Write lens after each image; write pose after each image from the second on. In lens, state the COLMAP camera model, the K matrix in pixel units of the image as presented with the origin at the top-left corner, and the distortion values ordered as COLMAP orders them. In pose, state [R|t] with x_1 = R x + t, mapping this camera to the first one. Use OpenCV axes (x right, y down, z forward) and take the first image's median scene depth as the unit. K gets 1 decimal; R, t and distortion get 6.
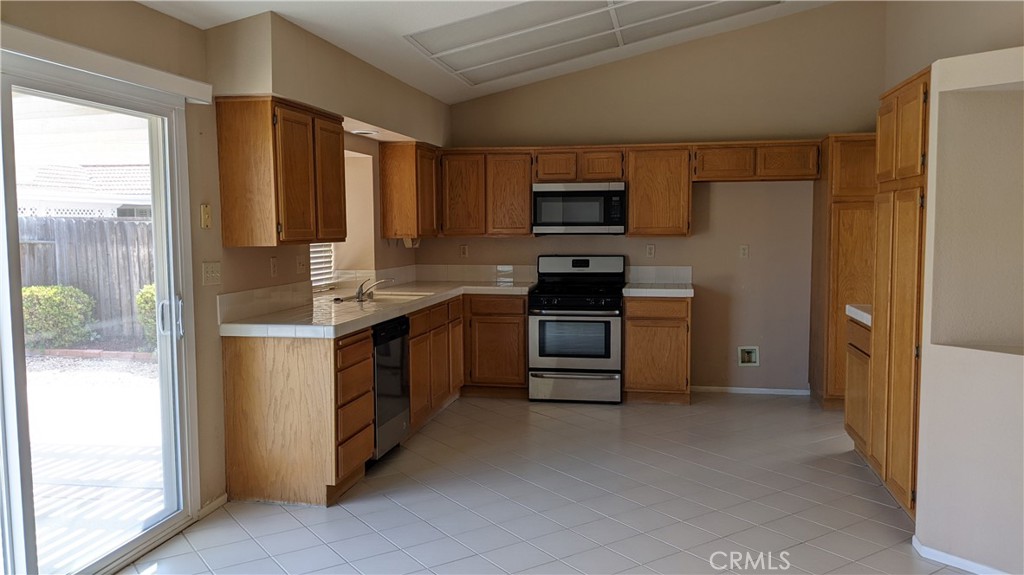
lens RADIAL K [[828.5, 0, 505.9], [0, 828.5, 286.1], [0, 0, 1]] dist [0.060172, -0.064368]
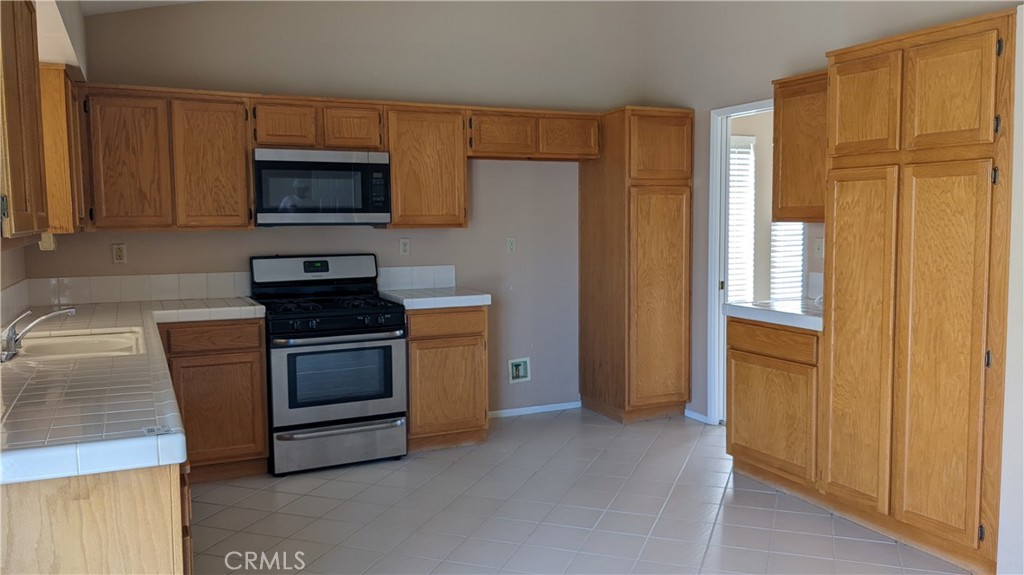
lens RADIAL K [[828.5, 0, 519.8], [0, 828.5, 286.5], [0, 0, 1]] dist [0.060172, -0.064368]
pose [[0.796571, -0.052949, 0.602221, -0.209276], [0.047655, 0.998557, 0.024763, -0.020711], [-0.602664, 0.008974, 0.797945, 0.349780]]
